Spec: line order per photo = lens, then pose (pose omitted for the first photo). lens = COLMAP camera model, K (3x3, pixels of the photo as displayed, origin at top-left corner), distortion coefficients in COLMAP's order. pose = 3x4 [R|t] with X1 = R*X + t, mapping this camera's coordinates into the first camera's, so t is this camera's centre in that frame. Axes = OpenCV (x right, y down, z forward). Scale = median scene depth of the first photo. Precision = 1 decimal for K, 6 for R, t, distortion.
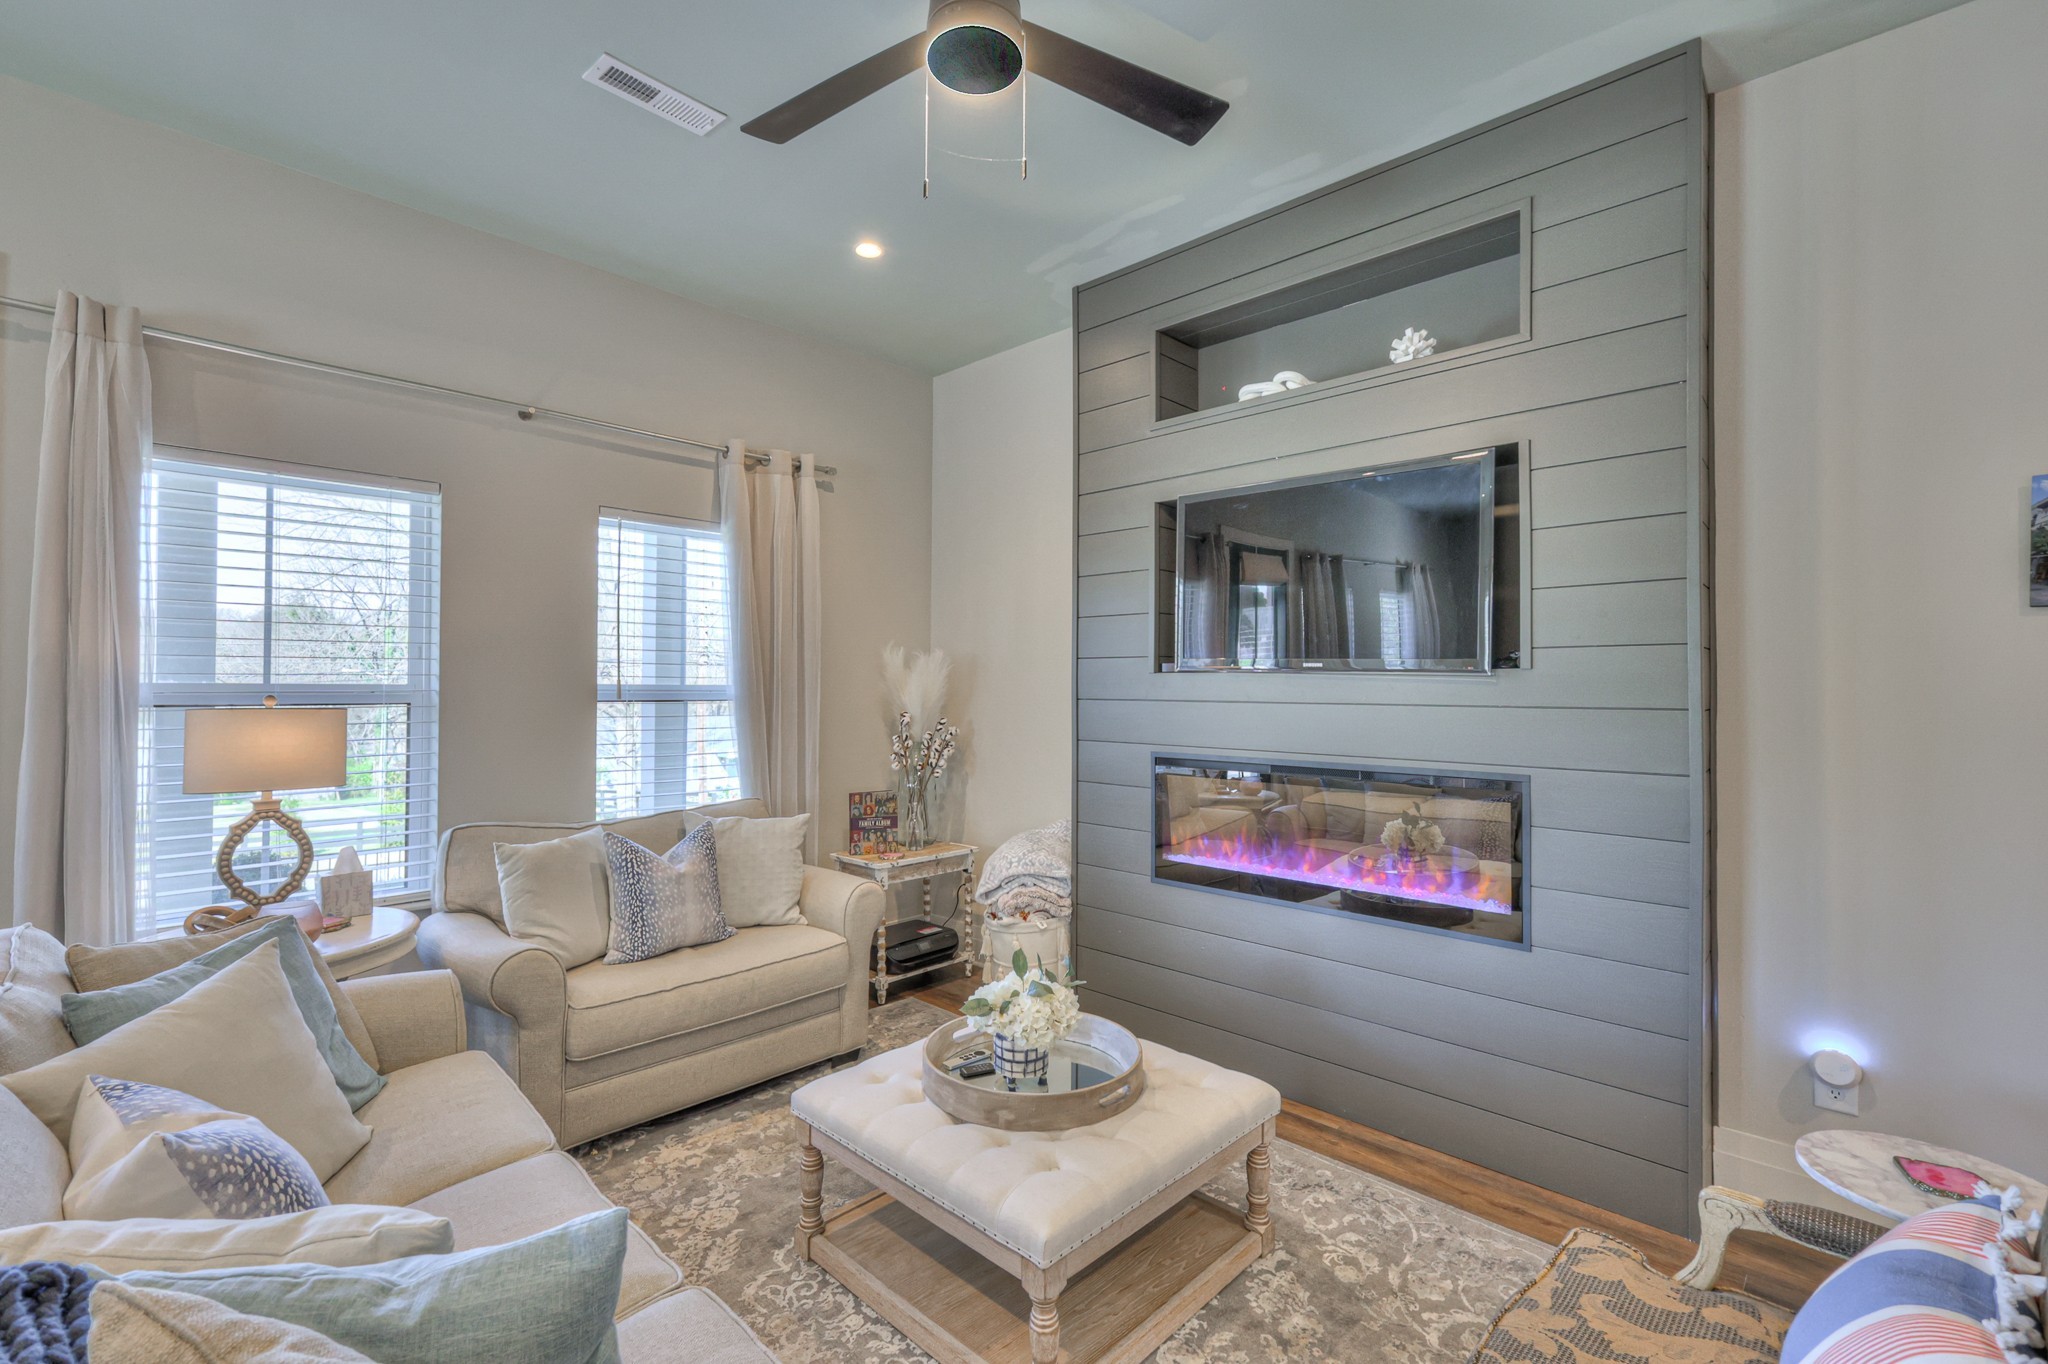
lens RADIAL K [[909.9, 0, 1019.0], [0, 909.9, 684.3], [0, 0, 1]] dist [-0.000367, -0.000962]
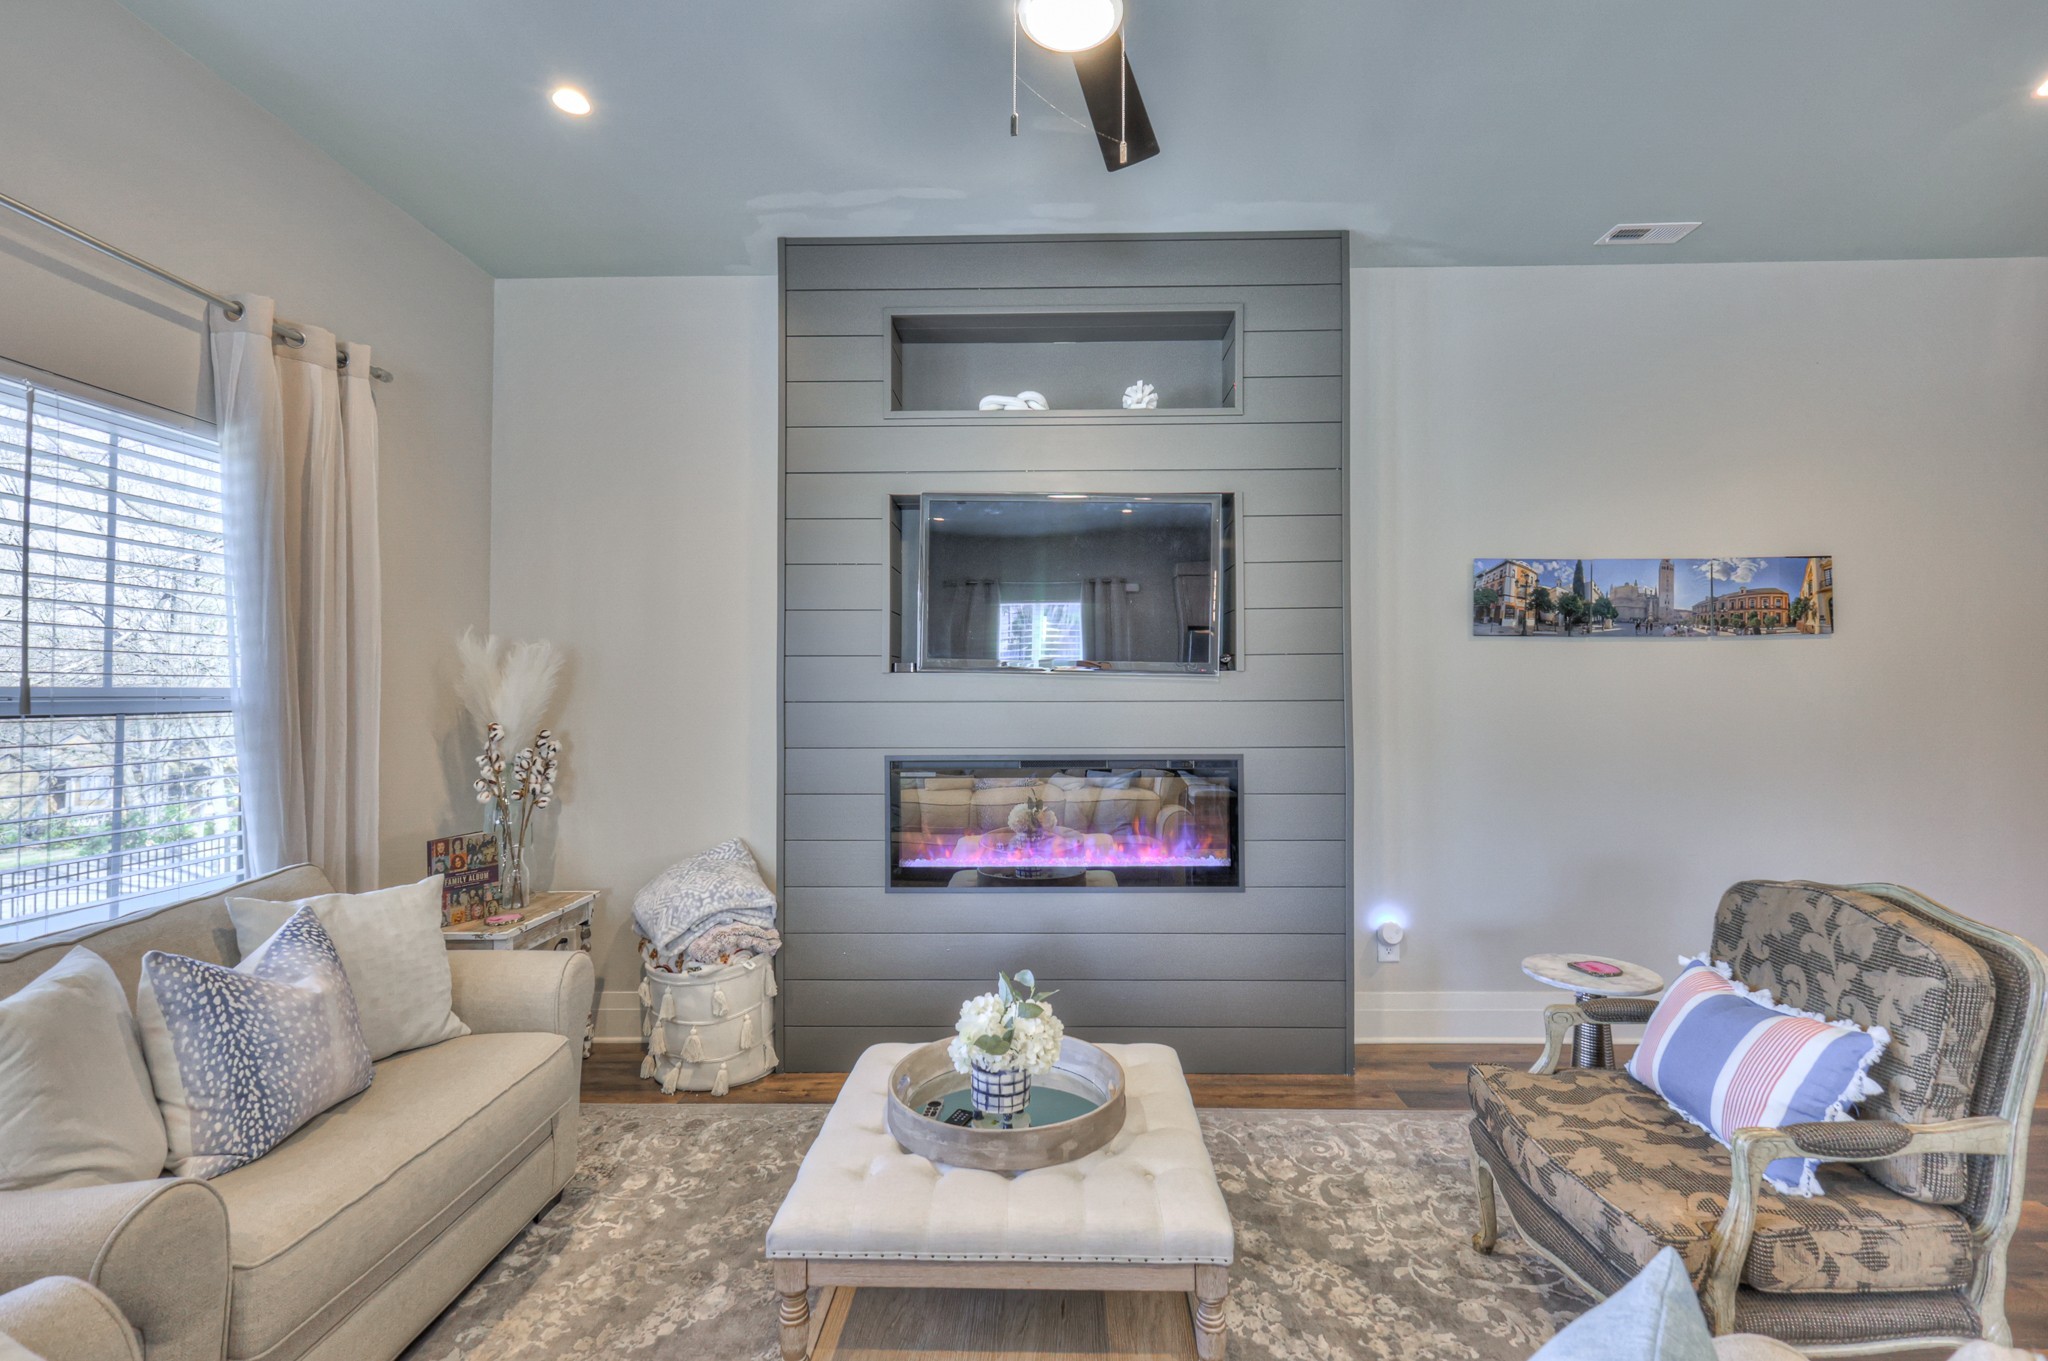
lens RADIAL K [[909.9, 0, 1039.2], [0, 909.9, 681.6], [0, 0, 1]] dist [-0.000367, -0.000962]
pose [[0.725913, 0.000623, 0.687787, -0.392589], [0.003613, 0.999982, -0.004720, 0.001690], [-0.687778, 0.005911, 0.725897, 0.198388]]
